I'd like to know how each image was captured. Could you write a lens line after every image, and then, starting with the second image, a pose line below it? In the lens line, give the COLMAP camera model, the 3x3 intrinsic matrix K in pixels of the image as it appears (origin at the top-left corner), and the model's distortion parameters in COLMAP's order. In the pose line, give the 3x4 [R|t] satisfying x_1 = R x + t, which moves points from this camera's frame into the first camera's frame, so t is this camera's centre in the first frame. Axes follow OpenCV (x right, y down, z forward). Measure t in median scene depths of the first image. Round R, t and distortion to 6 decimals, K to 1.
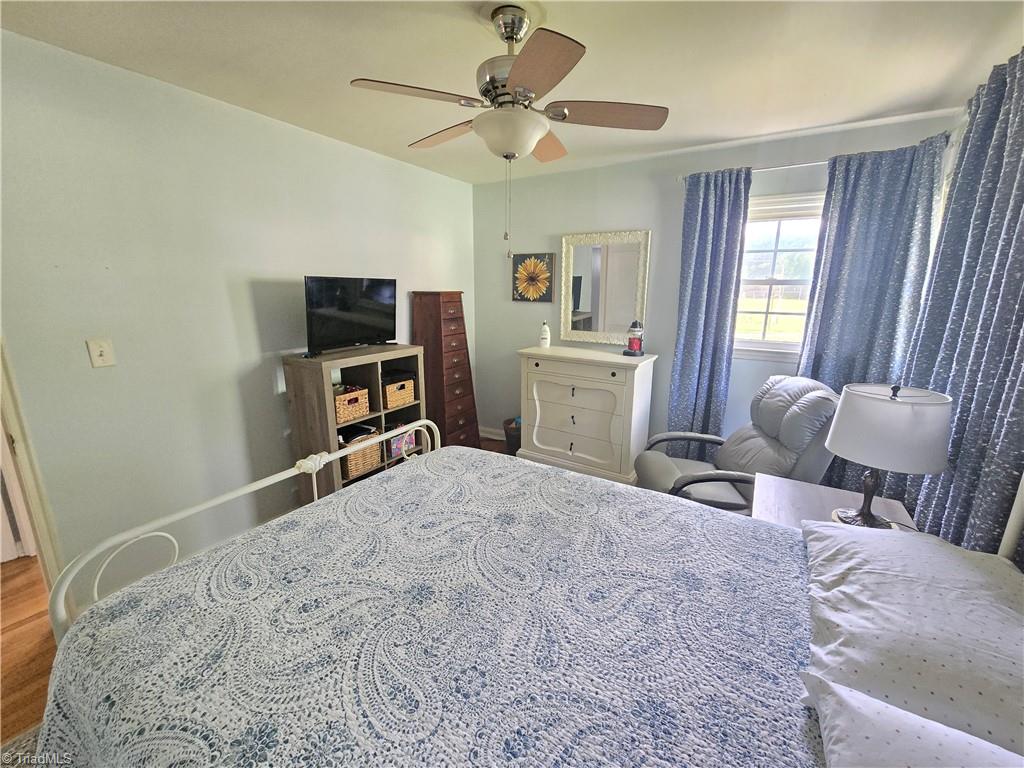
lens RADIAL K [[420.6, 0, 511.6], [0, 420.6, 382.7], [0, 0, 1]] dist [-0.002410, -0.000325]
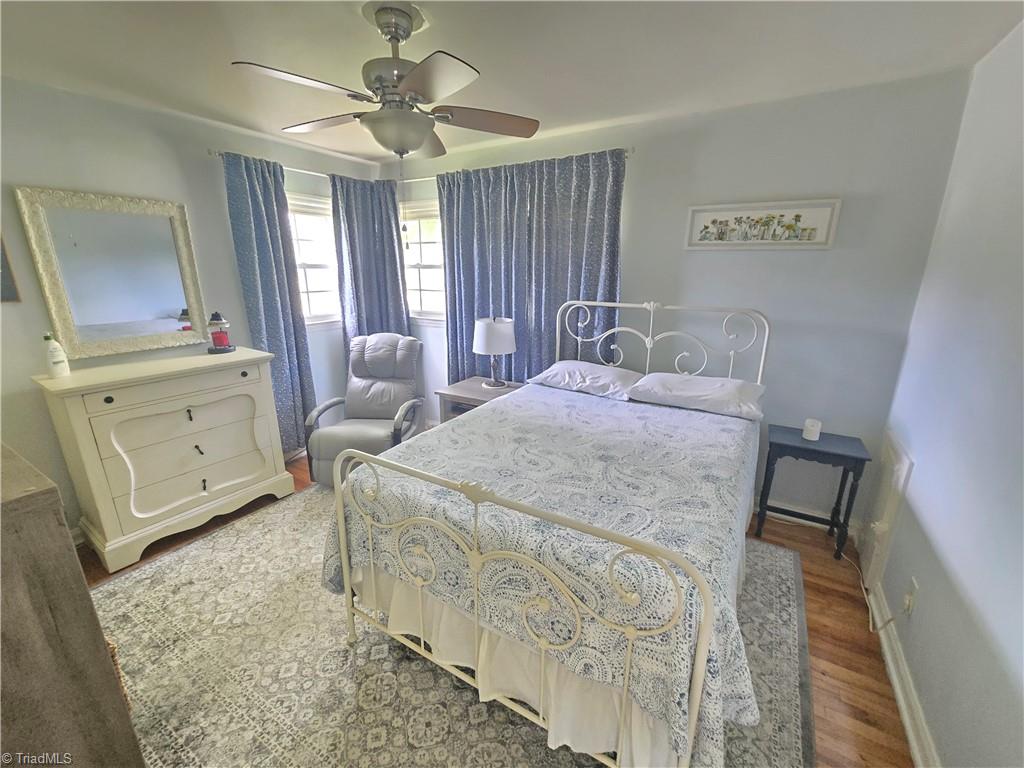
lens RADIAL K [[420.6, 0, 513.1], [0, 420.6, 384.8], [0, 0, 1]] dist [-0.002410, -0.000325]
pose [[-0.010813, -0.277753, 0.960592, -0.662853], [0.220261, 0.936391, 0.273234, -0.124380], [-0.975381, 0.214535, 0.051053, 0.450385]]
